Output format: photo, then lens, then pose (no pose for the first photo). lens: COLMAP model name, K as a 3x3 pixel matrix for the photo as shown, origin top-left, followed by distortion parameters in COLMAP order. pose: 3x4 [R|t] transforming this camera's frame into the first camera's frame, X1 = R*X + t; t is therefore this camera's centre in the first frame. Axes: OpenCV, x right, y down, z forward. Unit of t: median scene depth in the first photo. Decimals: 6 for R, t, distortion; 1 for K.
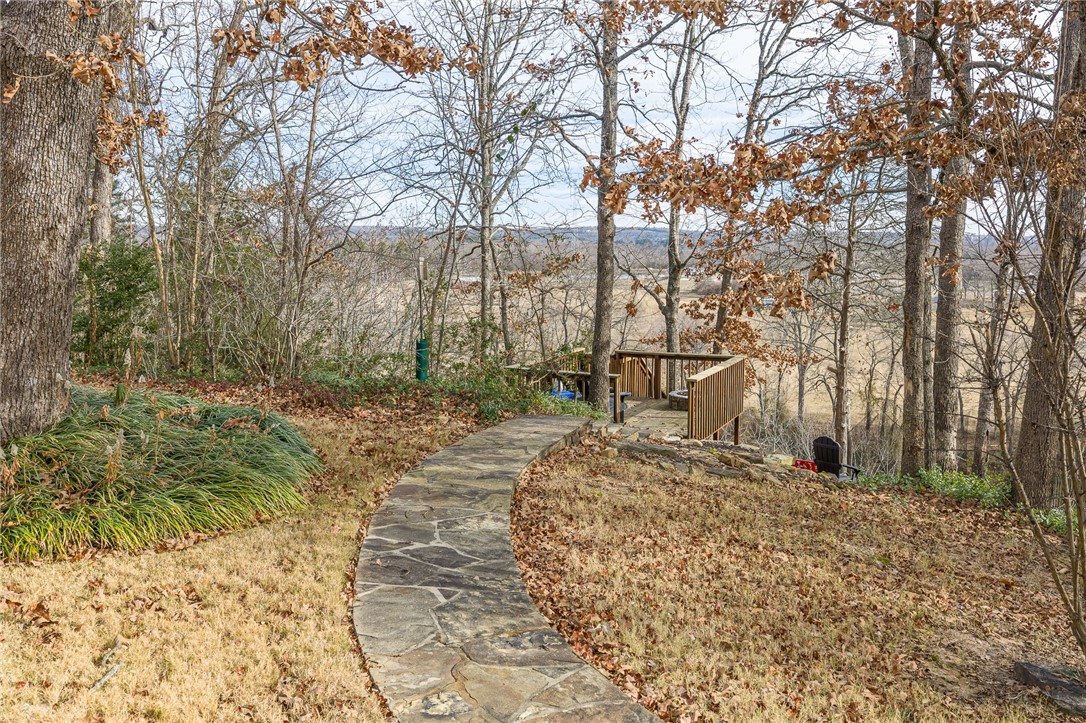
lens RADIAL K [[895.5, 0, 540.5], [0, 895.5, 358.5], [0, 0, 1]] dist [0.001144, -0.009507]
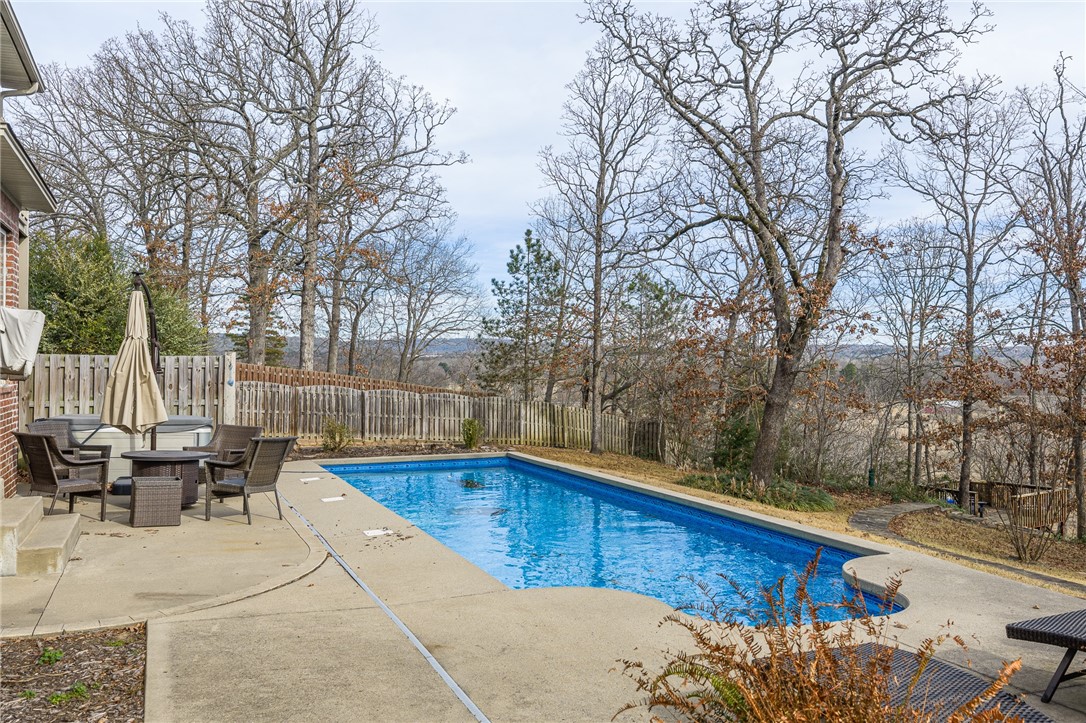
lens RADIAL K [[895.5, 0, 538.2], [0, 895.5, 363.6], [0, 0, 1]] dist [0.001144, -0.009507]
pose [[0.873123, 0.003002, -0.487491, 0.355994], [-0.063633, 0.992127, -0.107862, 0.019073], [0.483330, 0.125197, 0.866440, -2.142825]]
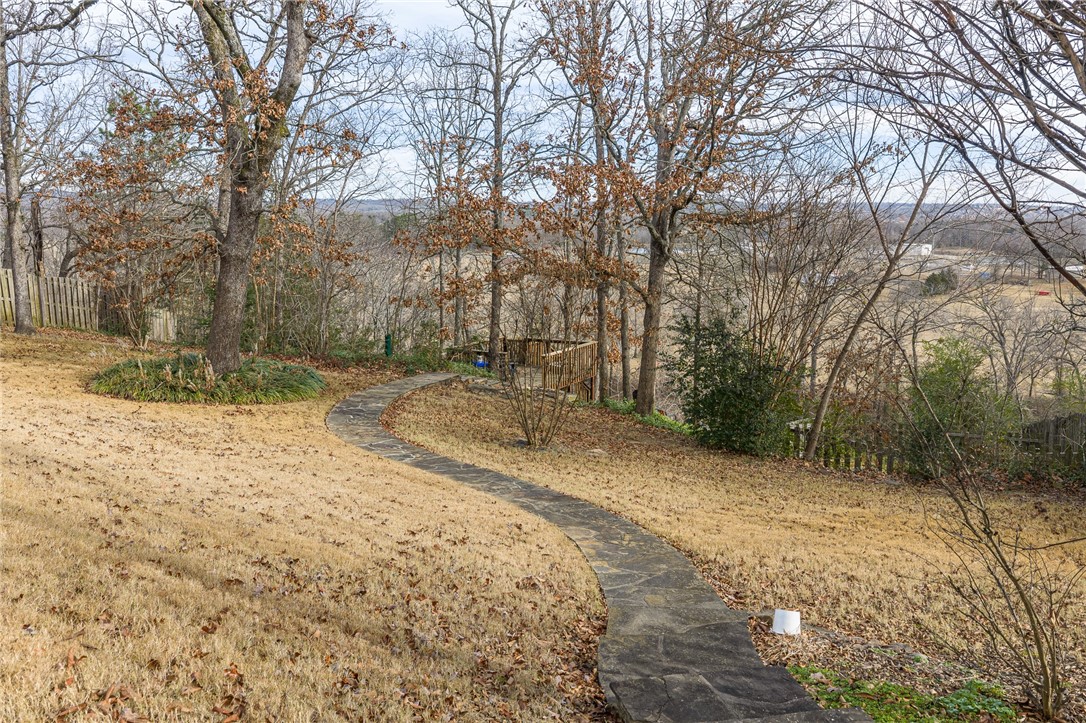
lens RADIAL K [[895.5, 0, 547.5], [0, 895.5, 363.0], [0, 0, 1]] dist [0.001144, -0.009507]
pose [[0.998529, 0.009585, -0.053373, 0.452106], [-0.007651, 0.999311, 0.036322, -0.045474], [0.053685, -0.035860, 0.997914, -1.330747]]
